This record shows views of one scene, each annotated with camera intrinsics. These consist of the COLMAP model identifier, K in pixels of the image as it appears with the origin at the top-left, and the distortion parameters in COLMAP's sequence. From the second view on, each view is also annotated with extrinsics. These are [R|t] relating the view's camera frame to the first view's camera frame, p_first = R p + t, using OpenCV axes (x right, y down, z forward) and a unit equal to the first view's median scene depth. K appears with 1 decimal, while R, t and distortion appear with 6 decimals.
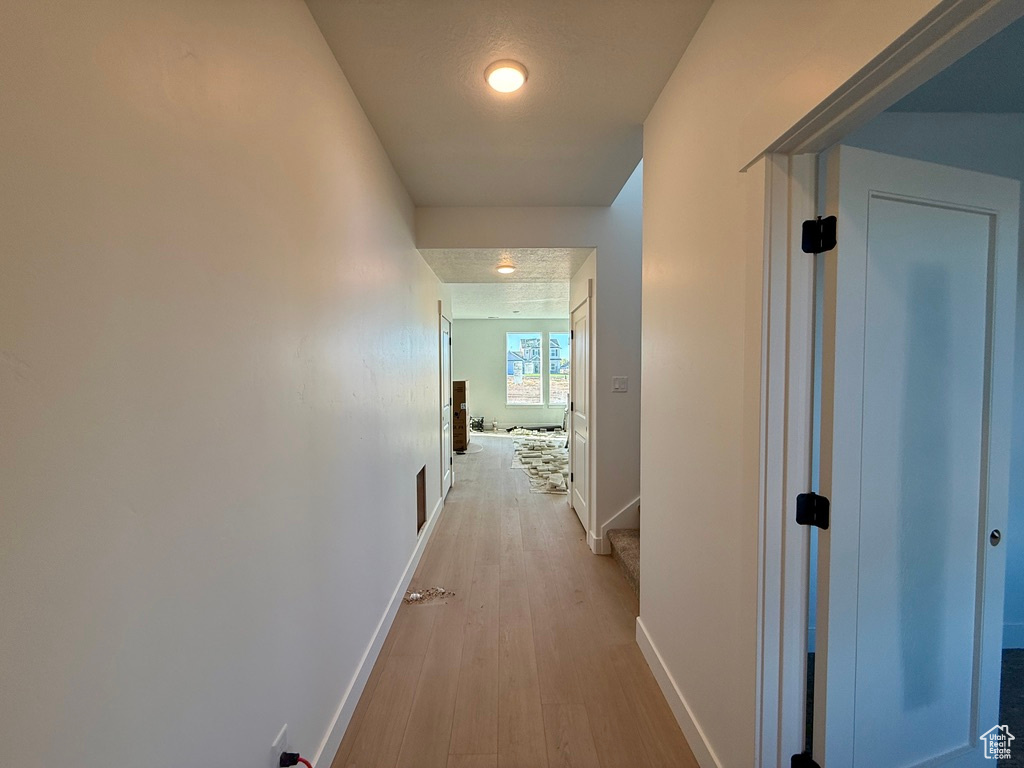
lens RADIAL K [[405.6, 0, 507.0], [0, 405.6, 383.5], [0, 0, 1]] dist [-0.002535, 0.000883]
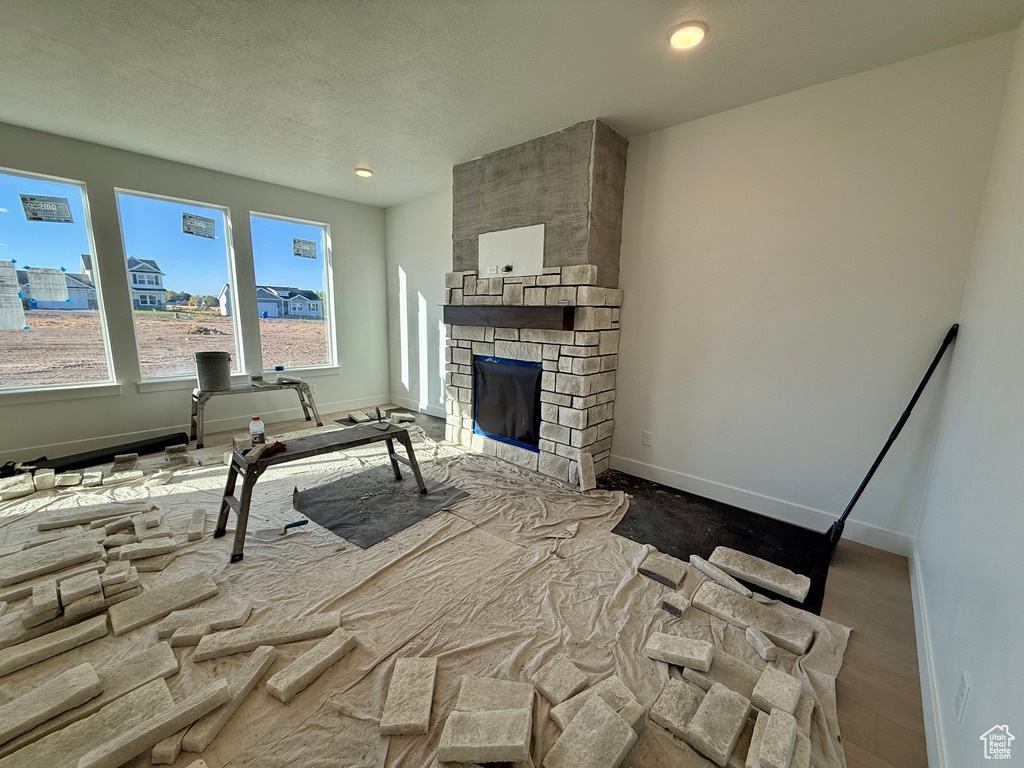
lens RADIAL K [[405.6, 0, 512.3], [0, 405.6, 383.8], [0, 0, 1]] dist [-0.002535, 0.000883]
pose [[0.675671, -0.110008, 0.728949, 0.063274], [0.001957, 0.989068, 0.147450, -0.003060], [-0.737201, -0.098201, 0.668500, 0.484913]]
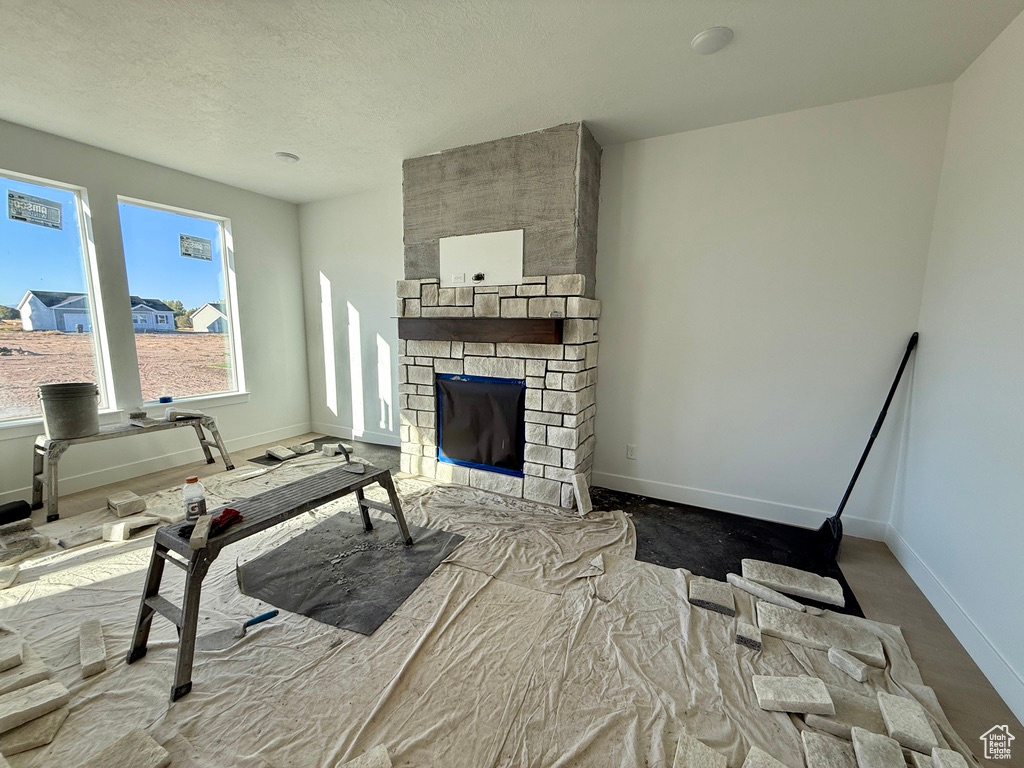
lens RADIAL K [[405.6, 0, 512.4], [0, 405.6, 383.8], [0, 0, 1]] dist [-0.002535, 0.000883]
pose [[0.463346, -0.120463, 0.877952, 0.051169], [0.017921, 0.991789, 0.126624, -0.006790], [-0.885996, -0.042938, 0.461700, 0.559854]]
